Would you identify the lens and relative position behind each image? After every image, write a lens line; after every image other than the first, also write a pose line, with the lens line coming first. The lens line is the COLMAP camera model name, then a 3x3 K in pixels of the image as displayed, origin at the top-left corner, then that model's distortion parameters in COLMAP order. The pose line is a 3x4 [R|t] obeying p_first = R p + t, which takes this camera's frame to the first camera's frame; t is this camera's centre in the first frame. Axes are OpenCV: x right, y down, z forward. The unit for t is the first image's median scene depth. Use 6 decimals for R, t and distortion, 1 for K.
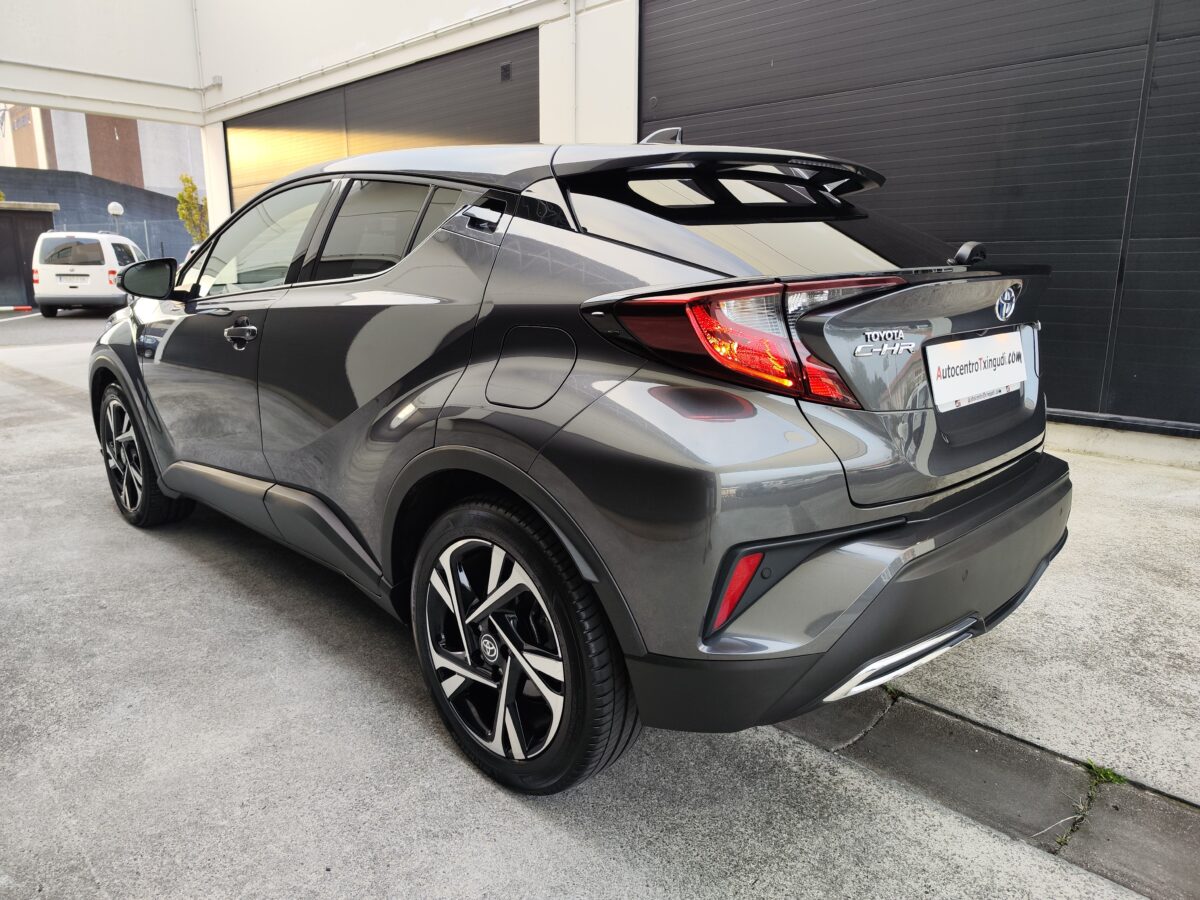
lens RADIAL K [[831.3, 0, 600.3], [0, 831.3, 450.5], [0, 0, 1]] dist [0.011496, 0.003697]
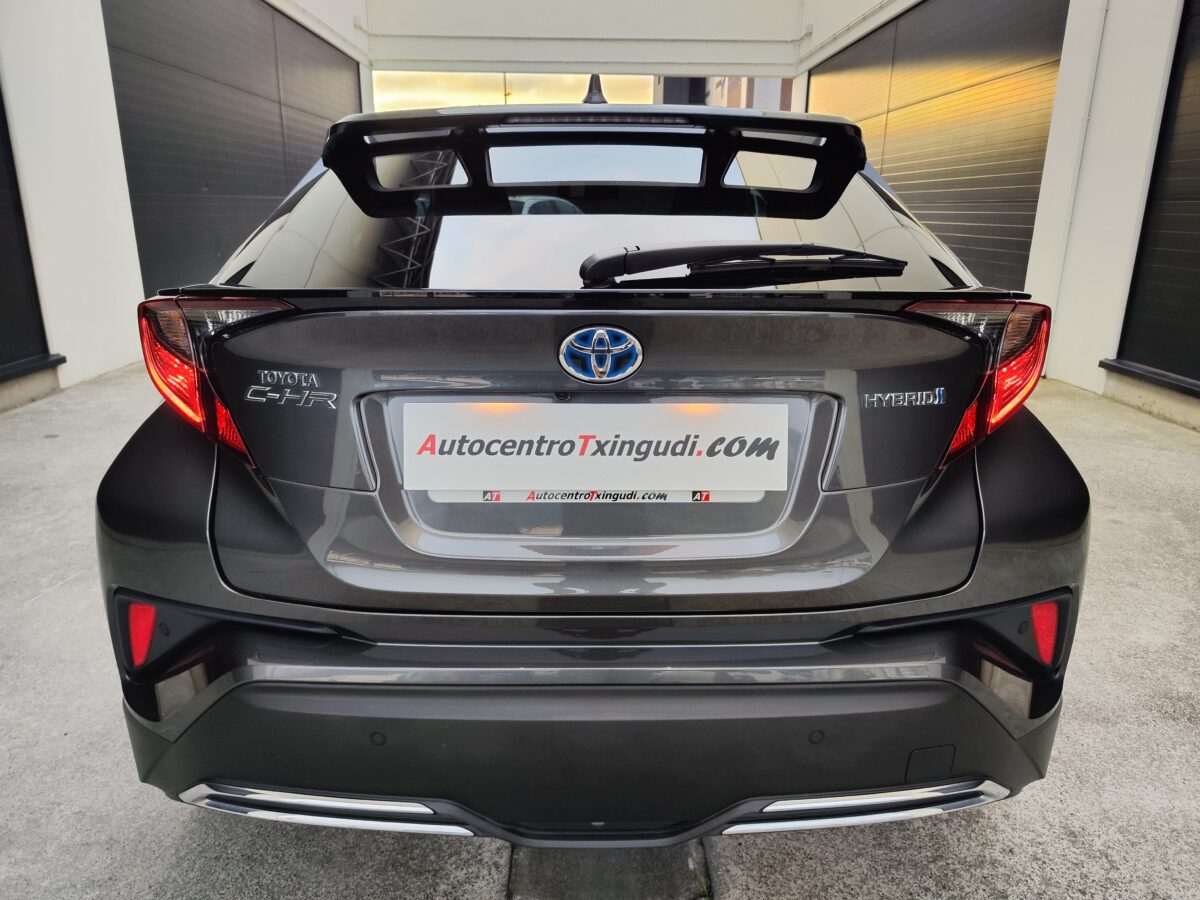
lens RADIAL K [[831.3, 0, 596.0], [0, 831.3, 450.9], [0, 0, 1]] dist [0.011496, 0.003697]
pose [[0.709677, 0.205519, -0.673885, 0.149389], [-0.160656, 0.978513, 0.129234, -0.030660], [0.685965, 0.016550, 0.727446, 0.093684]]
